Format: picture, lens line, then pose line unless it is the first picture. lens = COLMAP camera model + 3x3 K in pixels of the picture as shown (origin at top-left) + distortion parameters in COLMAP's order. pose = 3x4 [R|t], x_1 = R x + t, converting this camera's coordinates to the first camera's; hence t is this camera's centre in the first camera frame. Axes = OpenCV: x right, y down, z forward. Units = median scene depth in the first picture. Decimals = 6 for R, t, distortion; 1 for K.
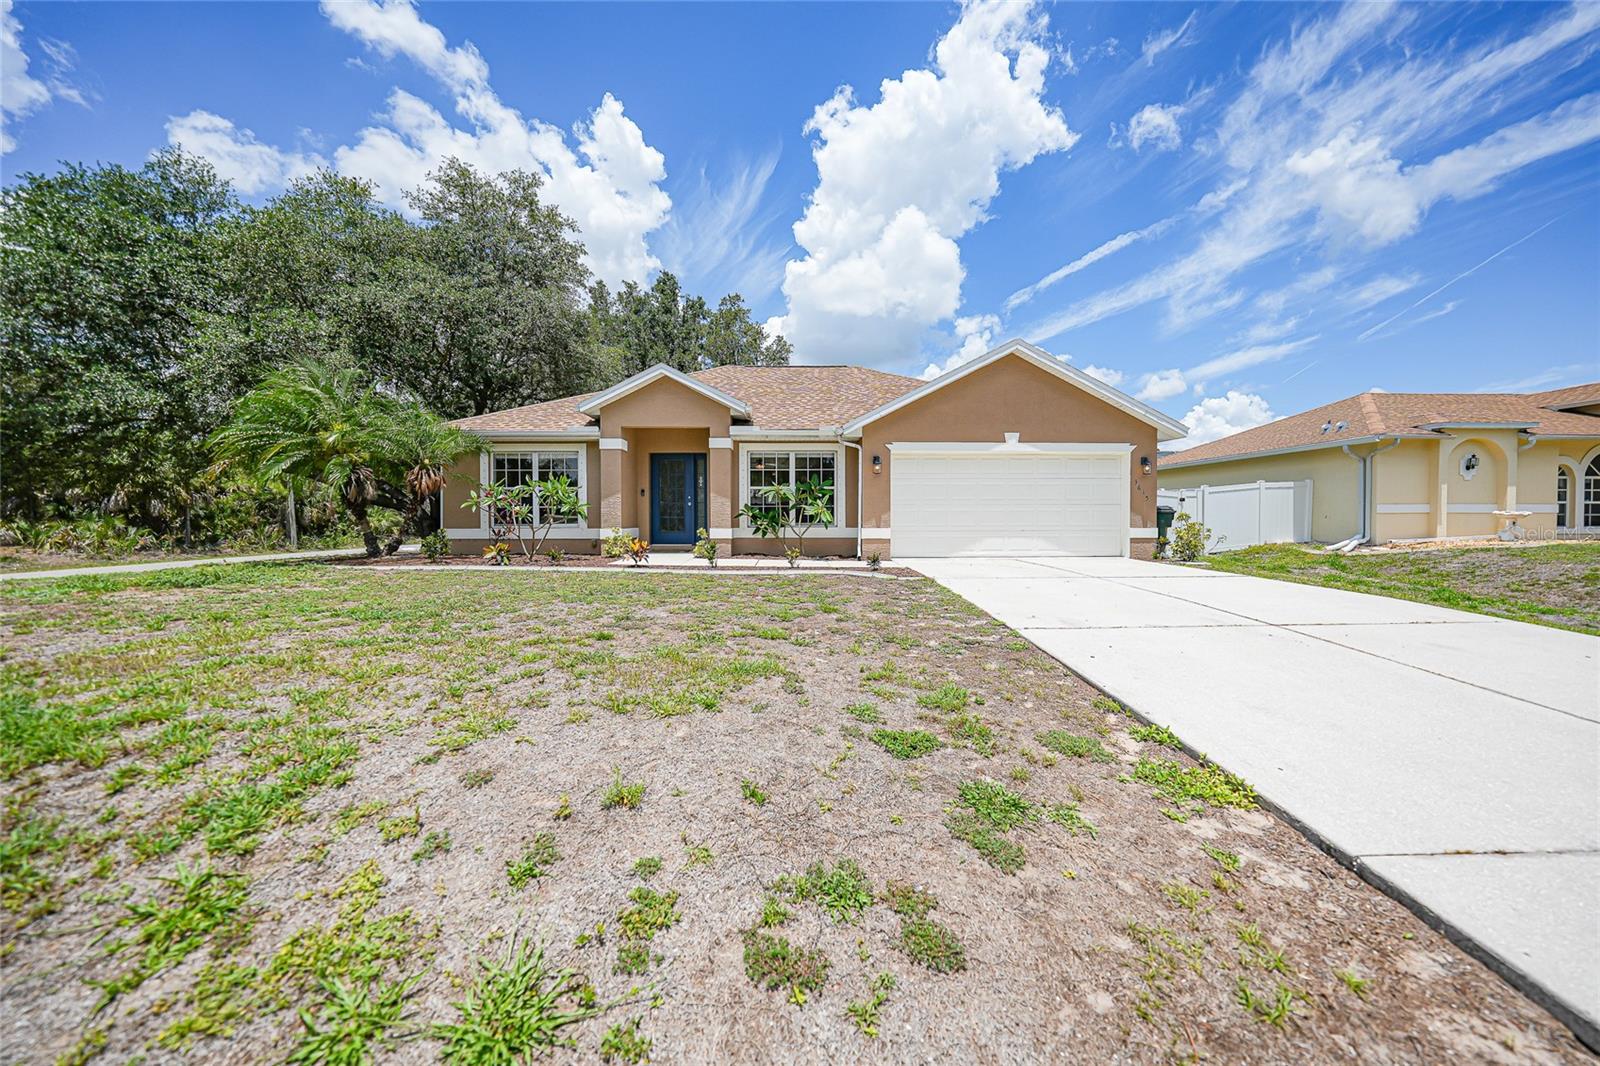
lens RADIAL K [[556.7, 0, 800.0], [0, 556.7, 533.0], [0, 0, 1]] dist [-0.030111, 0.006444]
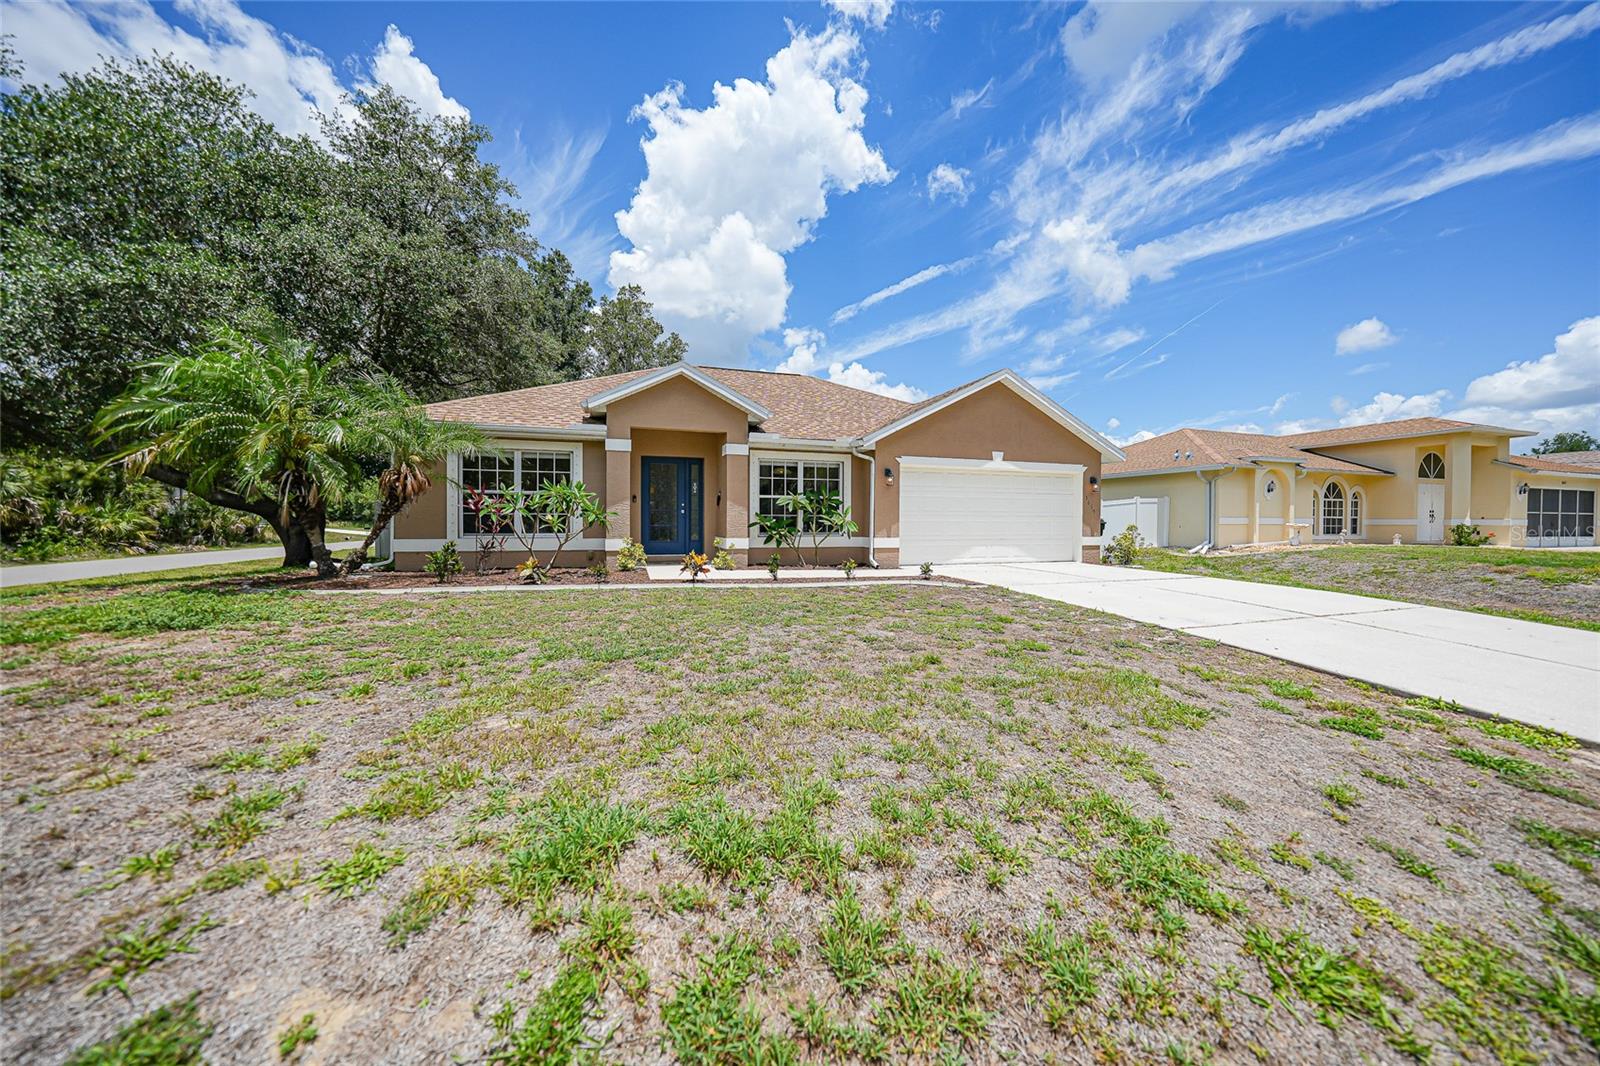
lens RADIAL K [[556.7, 0, 800.0], [0, 556.7, 533.0], [0, 0, 1]] dist [-0.030111, 0.006444]
pose [[0.957028, 0.000393, 0.289995, -0.312526], [0.000891, 0.999990, -0.004297, -0.012629], [-0.289994, 0.004371, 0.957018, 0.046817]]
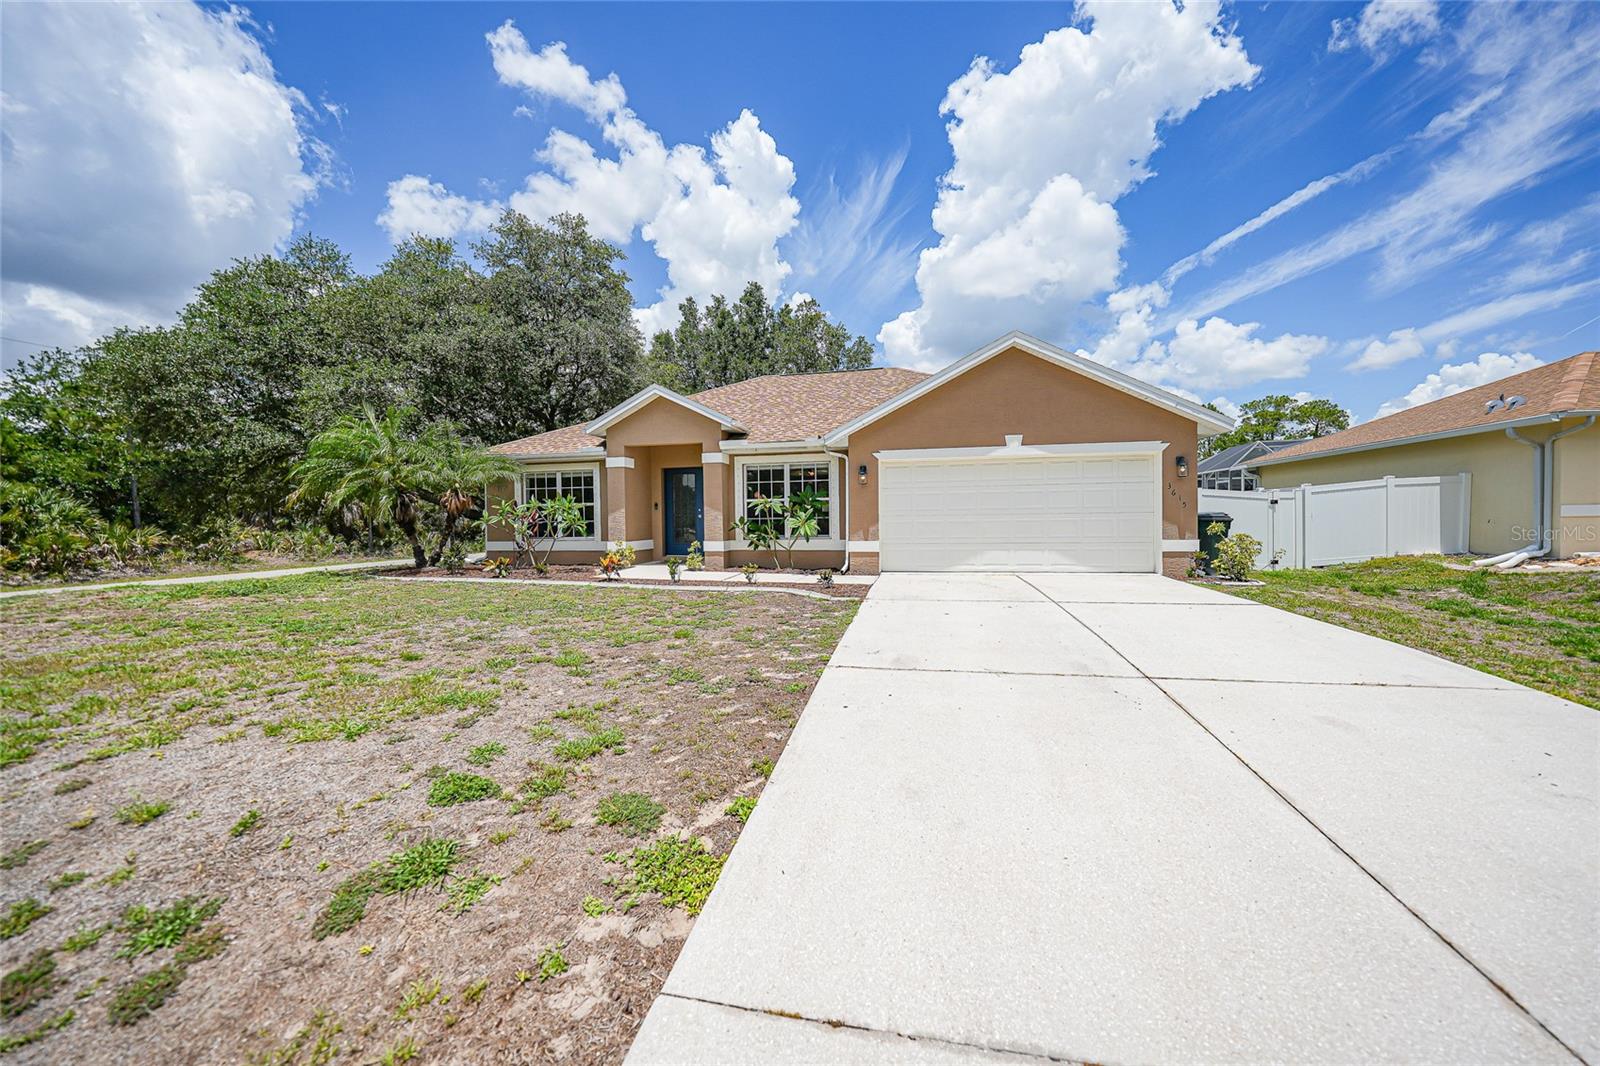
lens RADIAL K [[565.1, 0, 804.2], [0, 565.1, 525.1], [0, 0, 1]] dist [-0.031317, 0.006773]
pose [[0.974487, -0.008525, -0.224283, 0.246713], [0.005097, 0.999861, -0.015859, -0.020858], [0.224387, 0.014311, 0.974395, 0.032708]]
